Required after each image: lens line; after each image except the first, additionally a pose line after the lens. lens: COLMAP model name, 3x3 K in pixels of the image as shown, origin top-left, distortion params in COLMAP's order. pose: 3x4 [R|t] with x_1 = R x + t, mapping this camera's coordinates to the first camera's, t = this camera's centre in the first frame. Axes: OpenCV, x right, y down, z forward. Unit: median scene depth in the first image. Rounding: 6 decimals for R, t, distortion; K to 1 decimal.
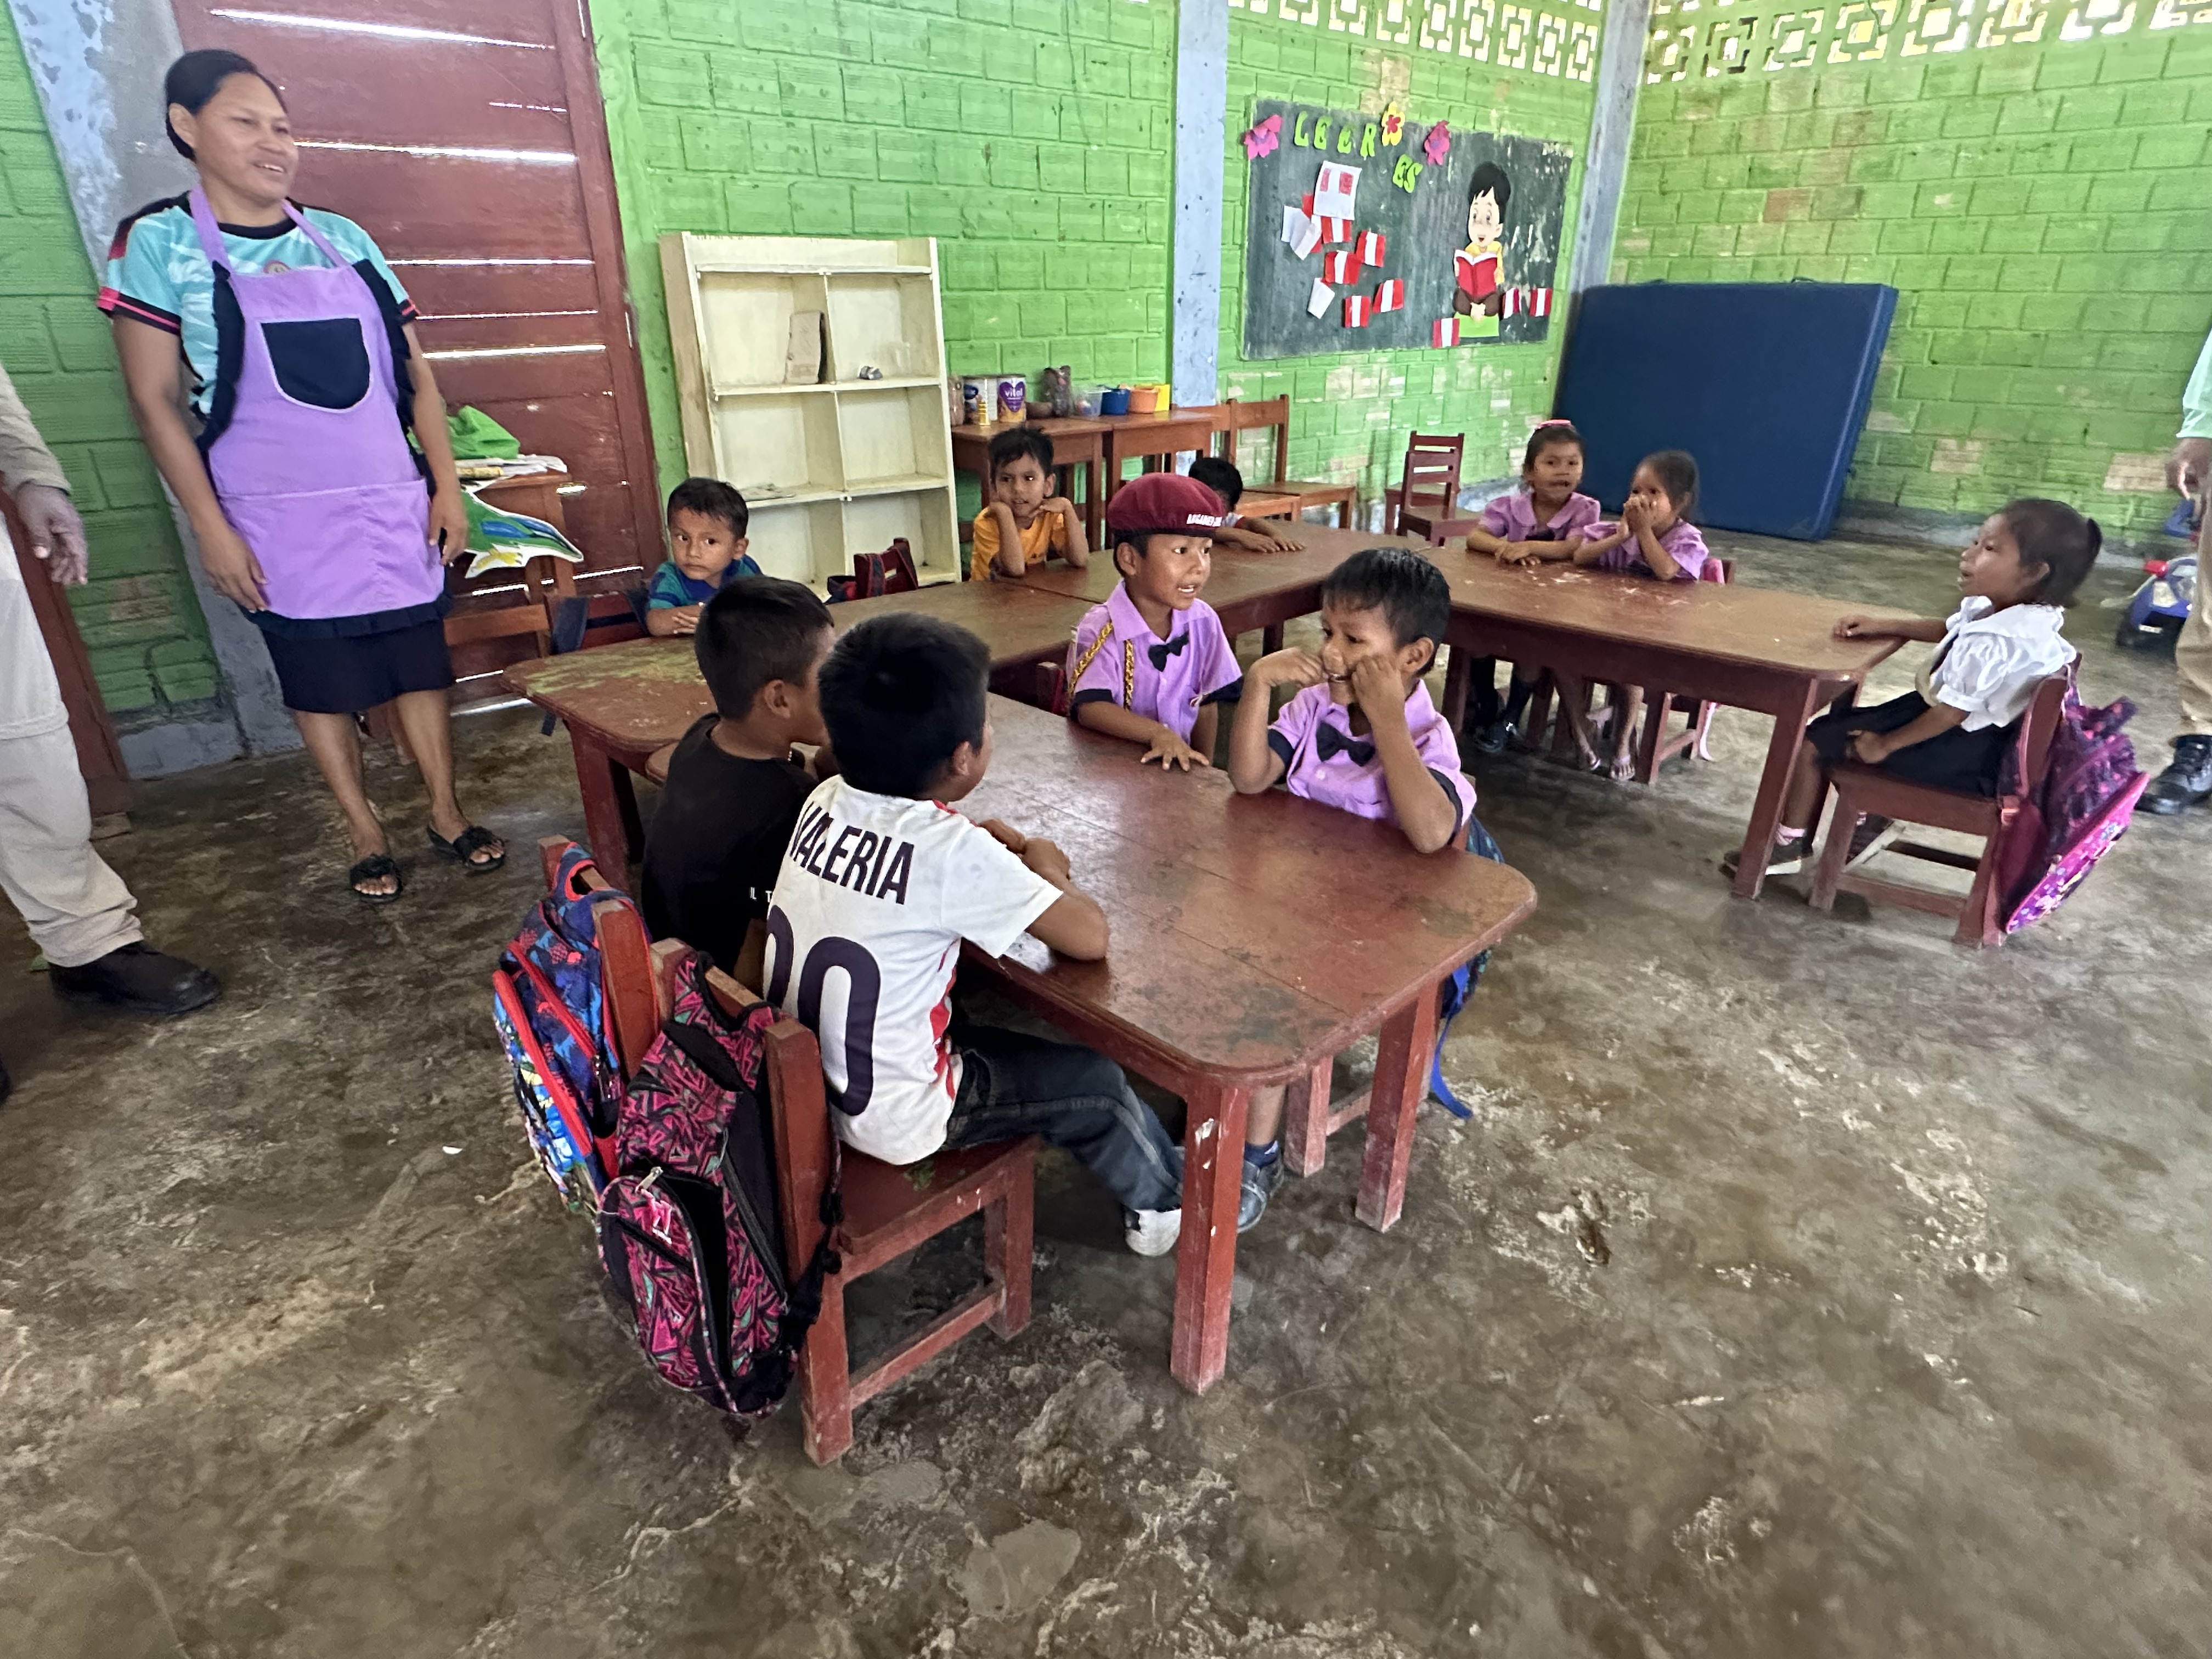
lens RADIAL K [[1160.4, 0, 1103.2], [0, 1160.4, 820.0], [0, 0, 1]] dist [0.007218, 0.000824]
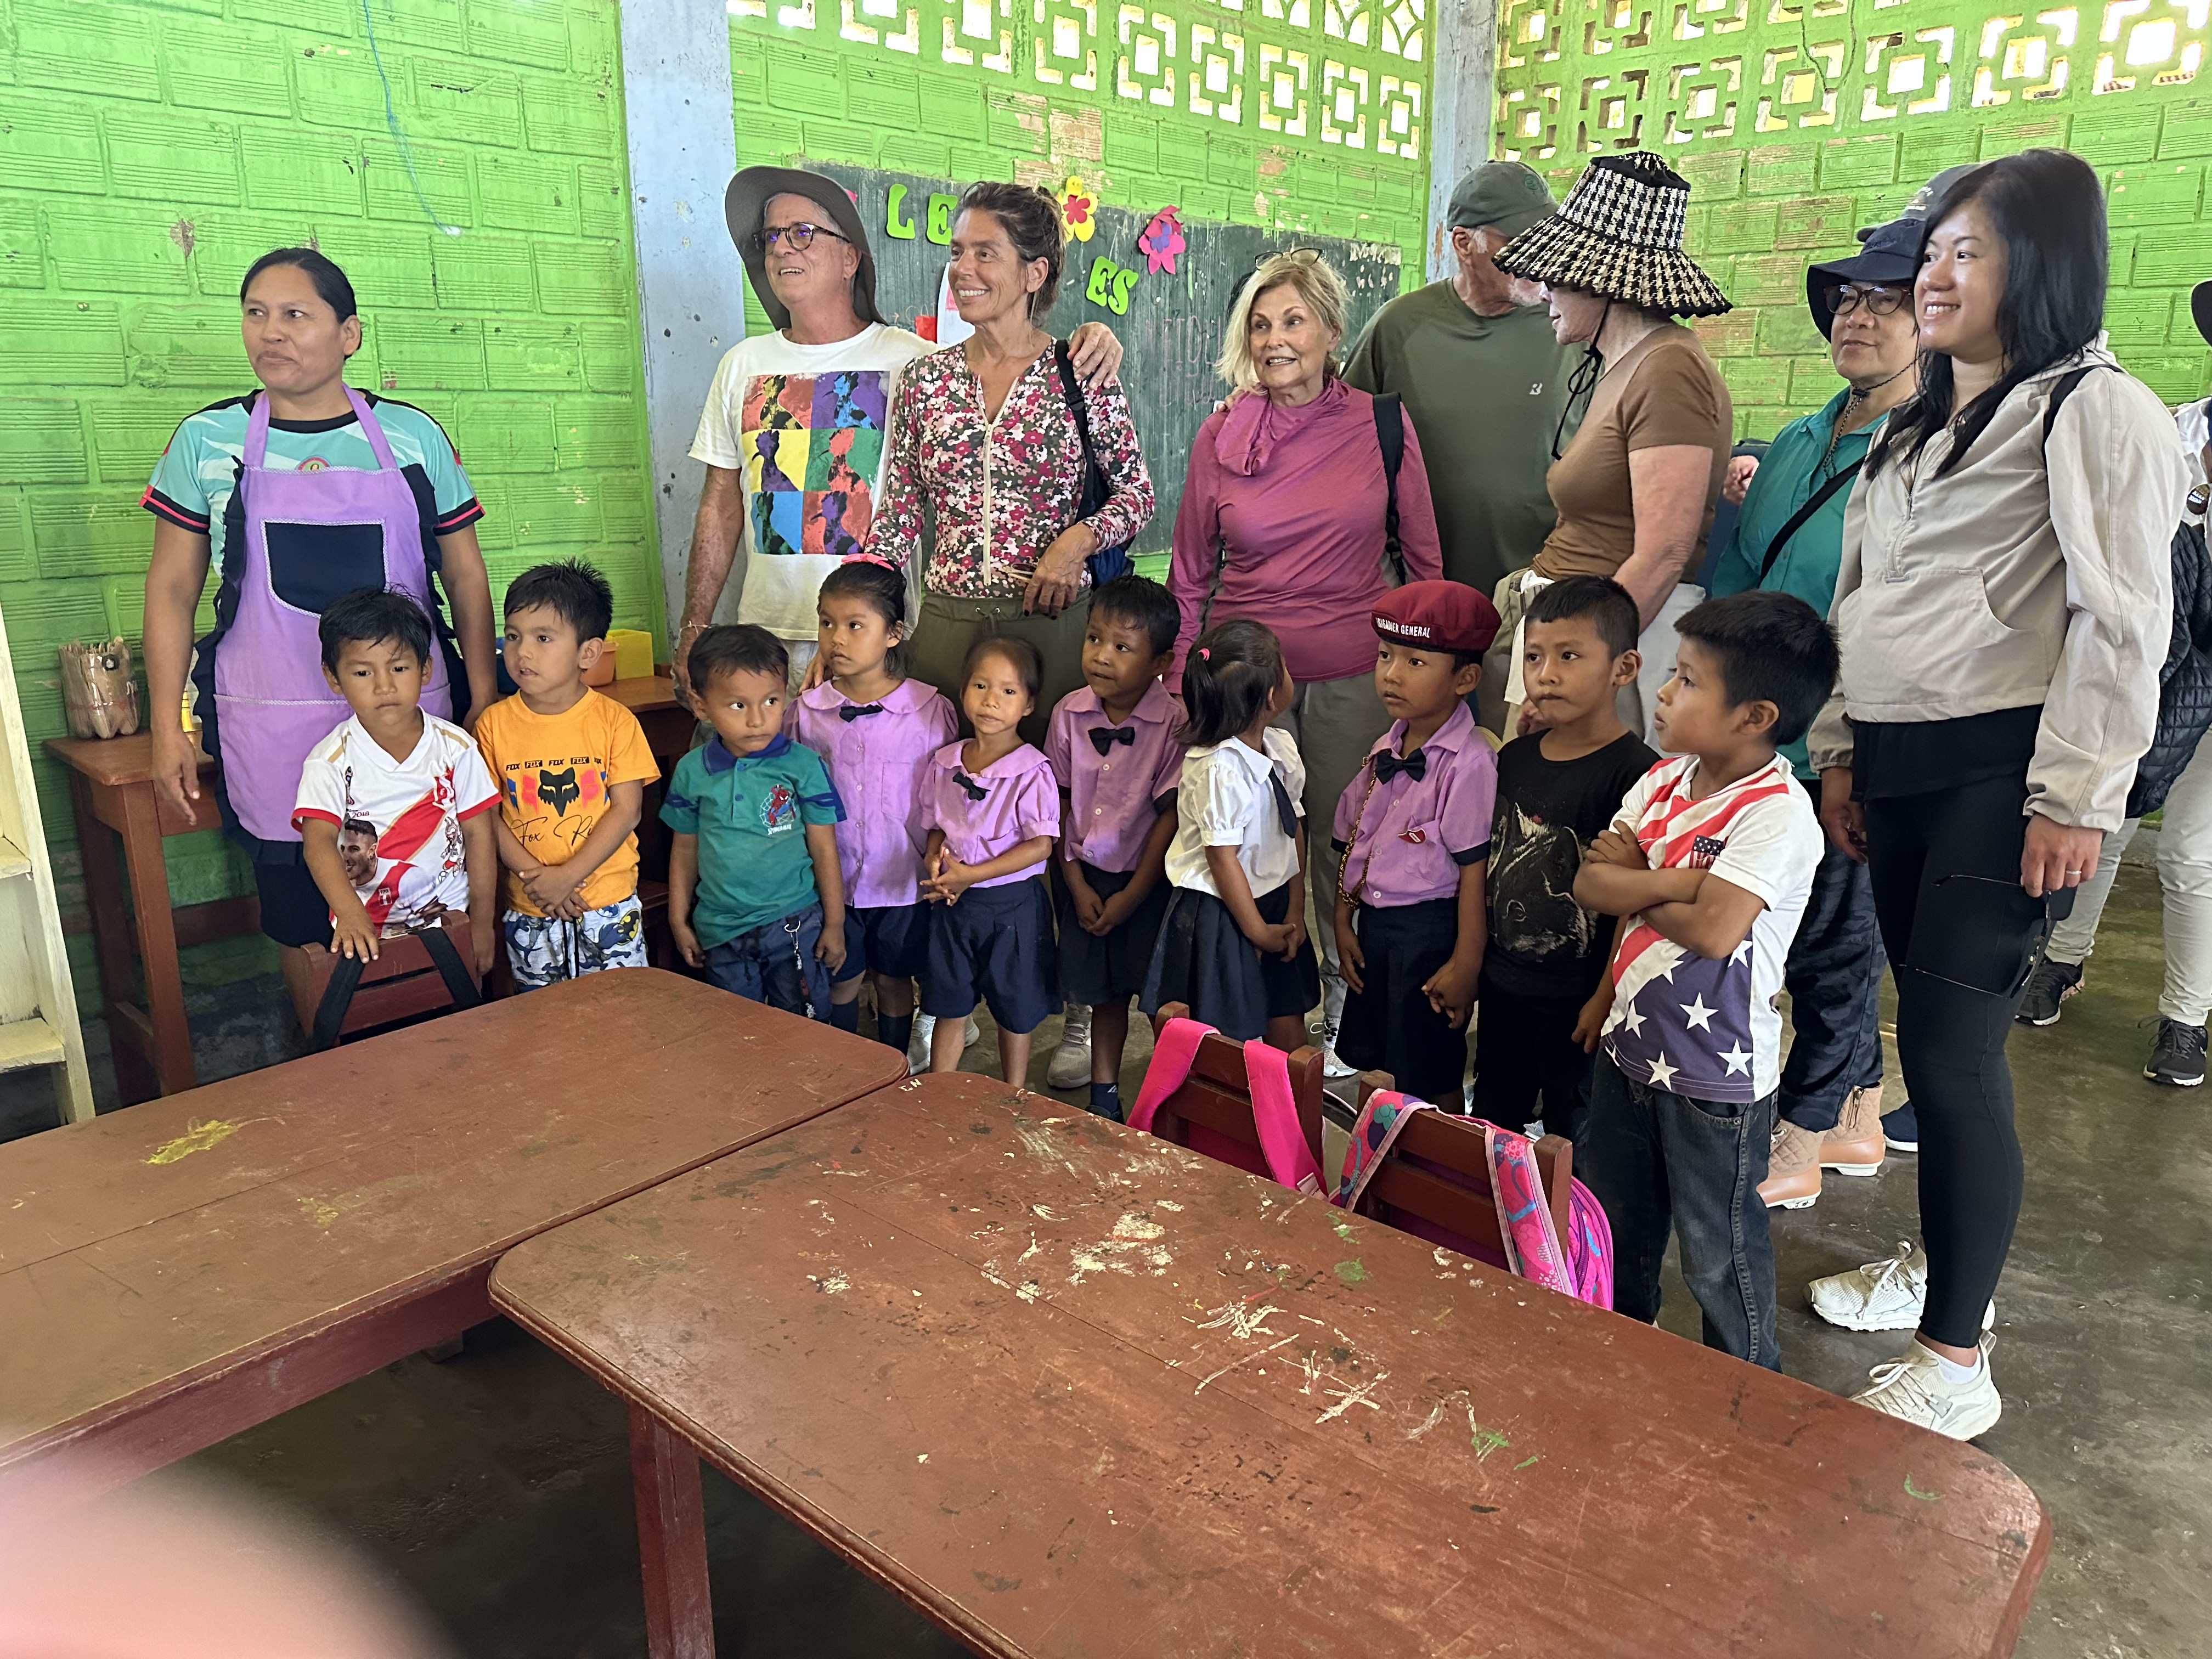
lens RADIAL K [[1538.9, 0, 1105.5], [0, 1538.9, 836.2], [0, 0, 1]] dist [0.007576, -0.002062]
pose [[0.996994, -0.023602, 0.073792, 0.190106], [0.035960, 0.984630, -0.170911, -0.130963], [-0.068624, 0.173051, 0.982519, 0.253264]]
